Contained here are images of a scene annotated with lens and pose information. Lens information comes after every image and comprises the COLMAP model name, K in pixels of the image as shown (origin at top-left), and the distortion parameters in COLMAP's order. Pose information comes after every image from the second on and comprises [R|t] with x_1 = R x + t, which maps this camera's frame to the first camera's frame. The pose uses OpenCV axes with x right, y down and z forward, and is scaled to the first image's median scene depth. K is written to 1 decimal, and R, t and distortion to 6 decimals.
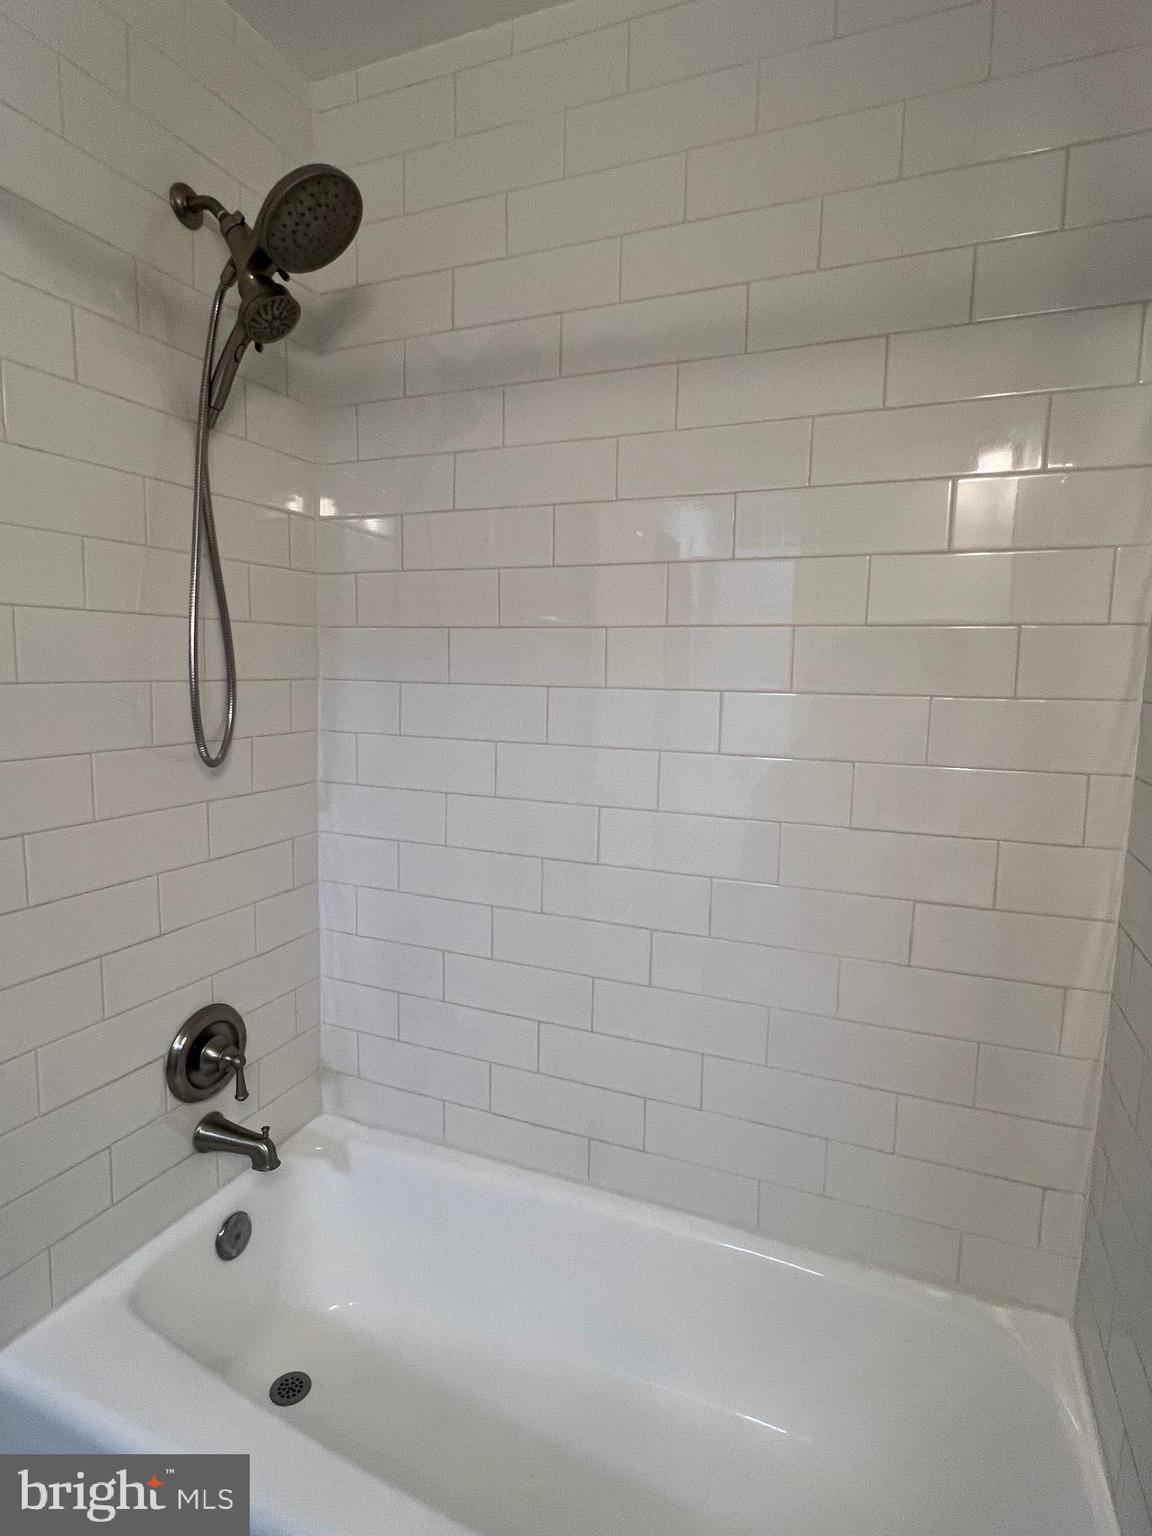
lens RADIAL K [[826.1, 0, 573.0], [0, 826.1, 770.6], [0, 0, 1]] dist [0.000669, 0.001386]
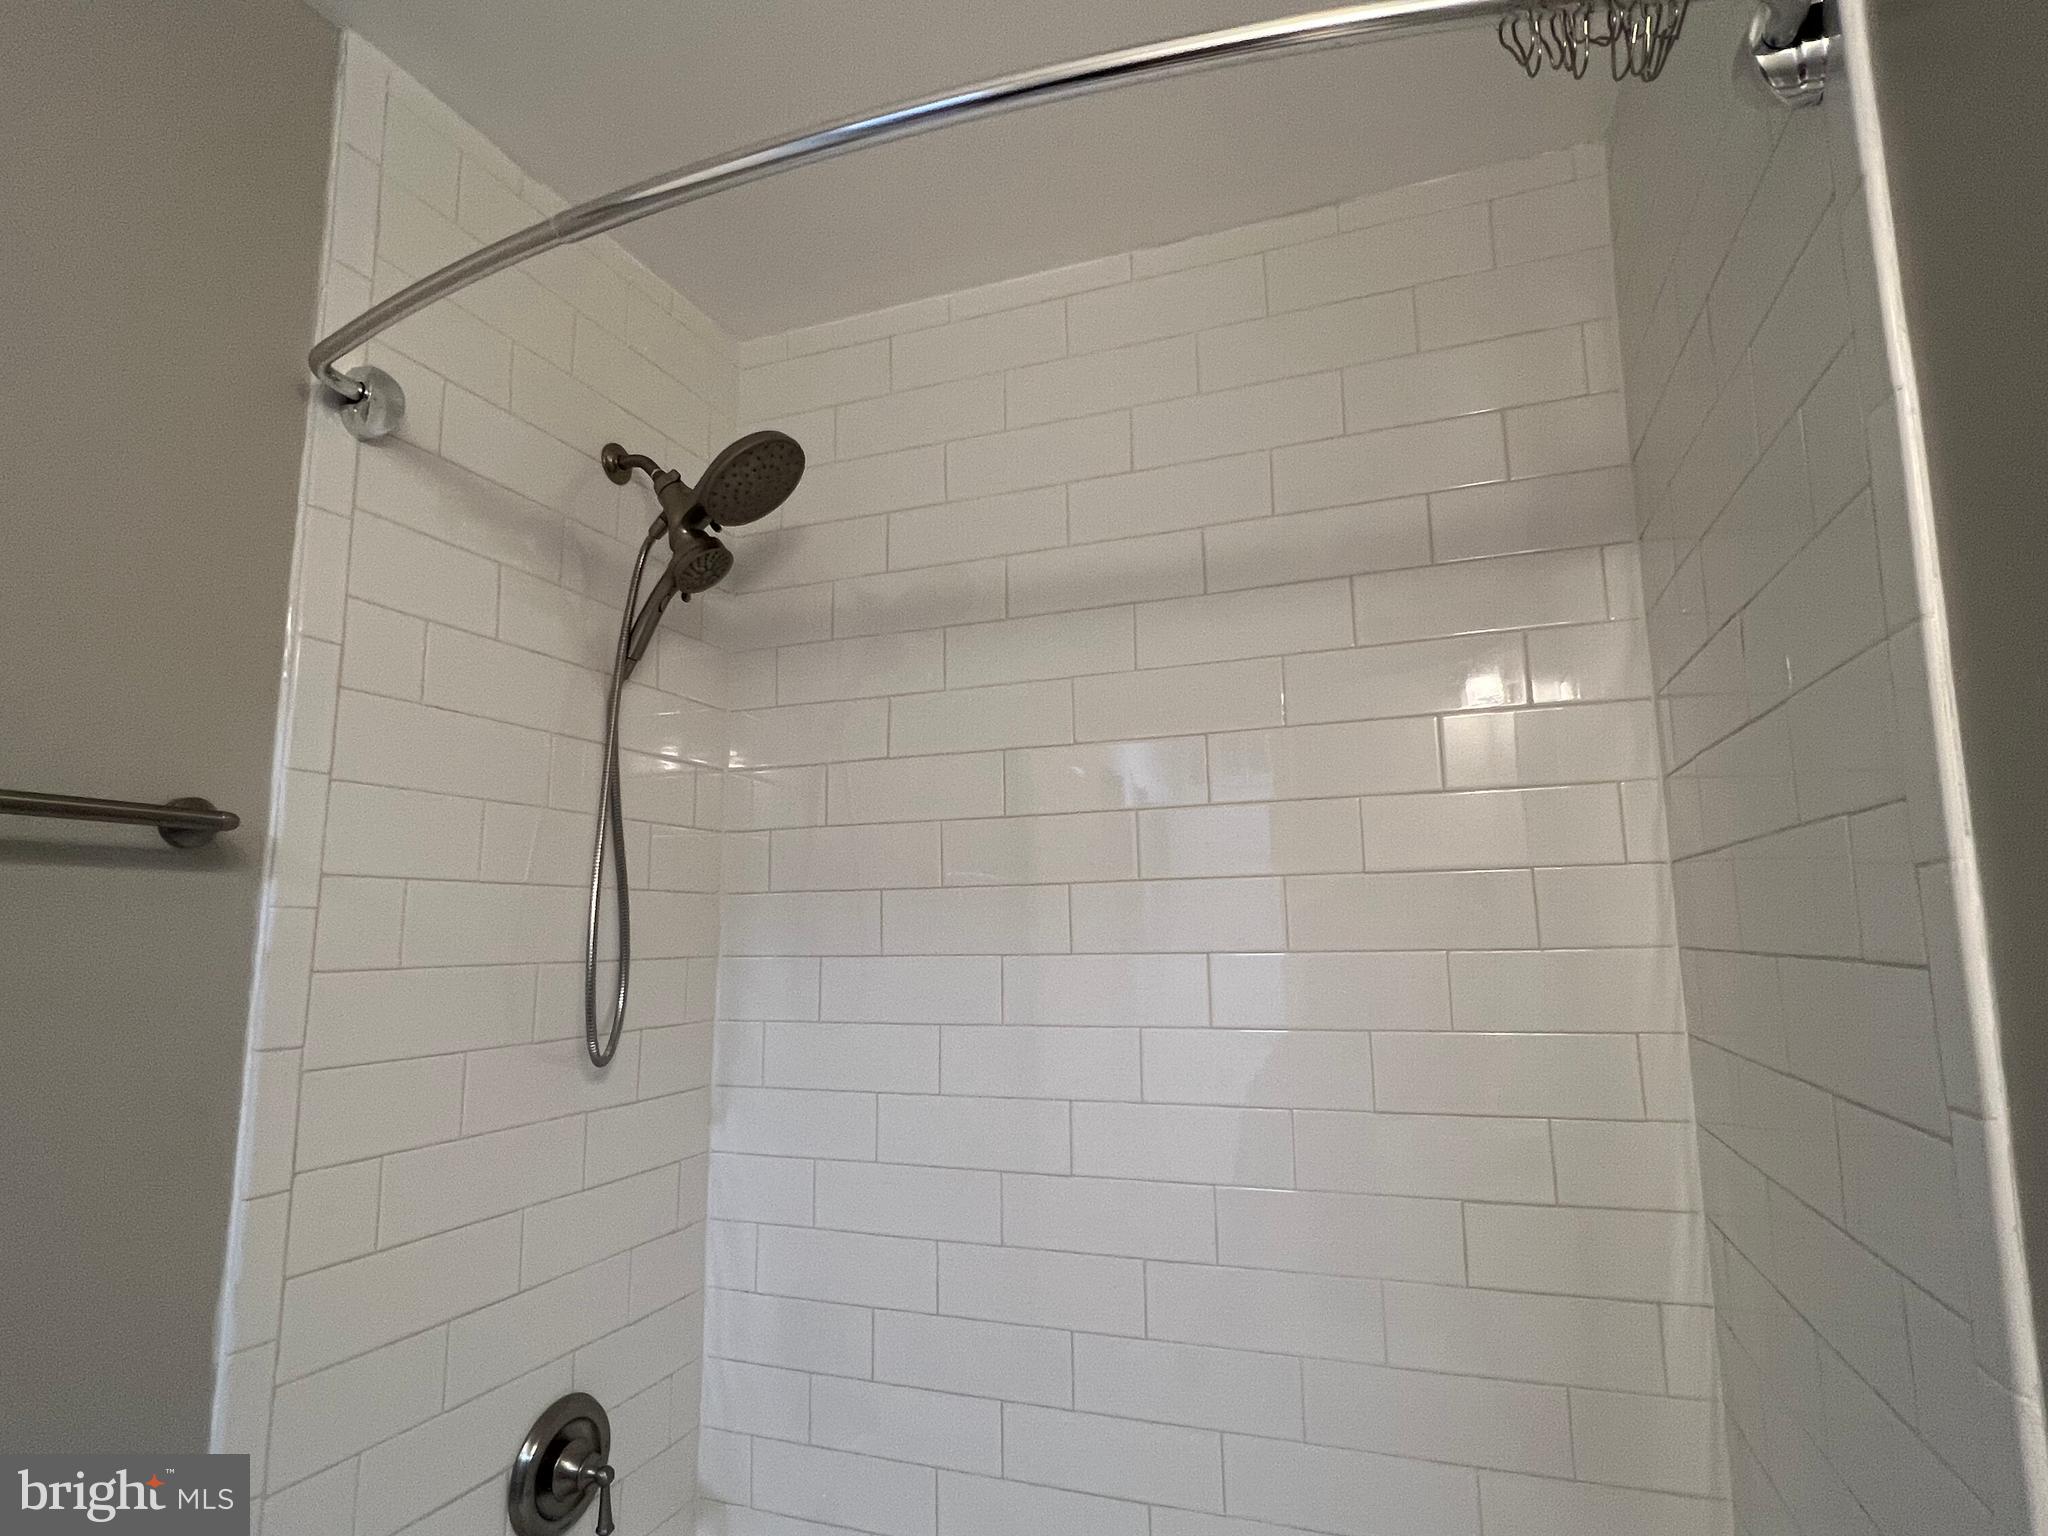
lens RADIAL K [[1101.4, 0, 1021.0], [0, 1101.4, 776.4], [0, 0, 1]] dist [0.000669, 0.001386]
pose [[0.998581, -0.025407, 0.046808, -0.063823], [0.037037, 0.962842, -0.267513, 0.026252], [-0.038272, 0.268866, 0.962417, -0.146296]]
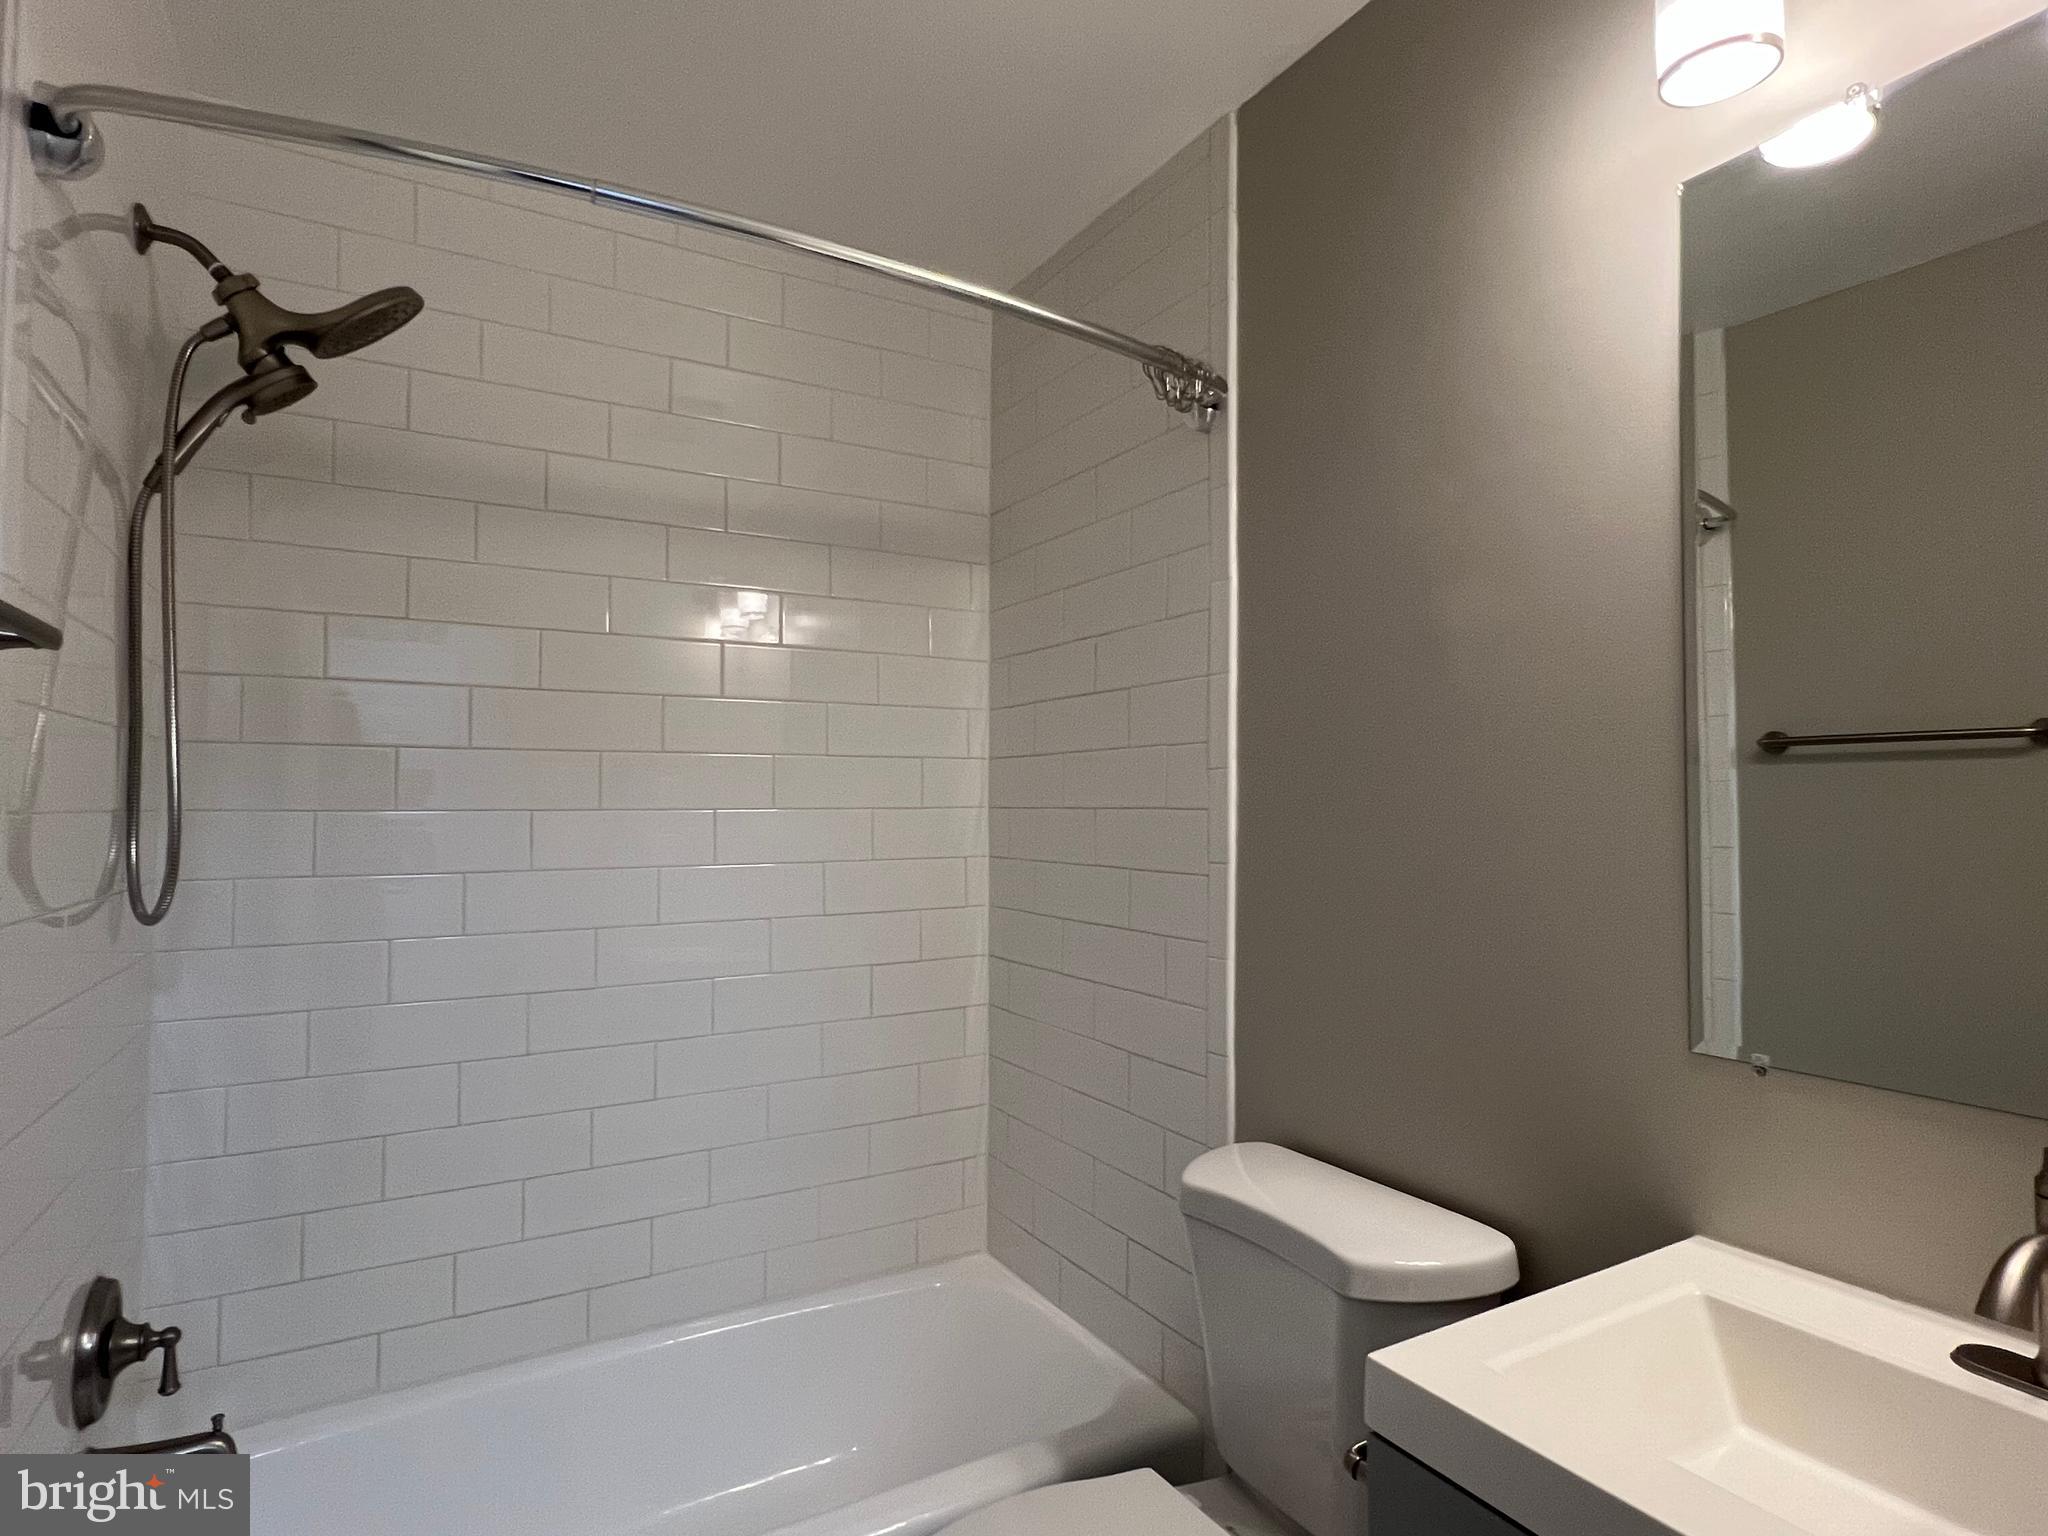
lens RADIAL K [[1101.4, 0, 1027.4], [0, 1101.4, 767.7], [0, 0, 1]] dist [0.000669, 0.001386]
pose [[0.597894, 0.007859, 0.801537, -0.773440], [0.112902, 0.989158, -0.093916, 0.037780], [-0.793584, 0.146646, 0.590524, -0.242747]]
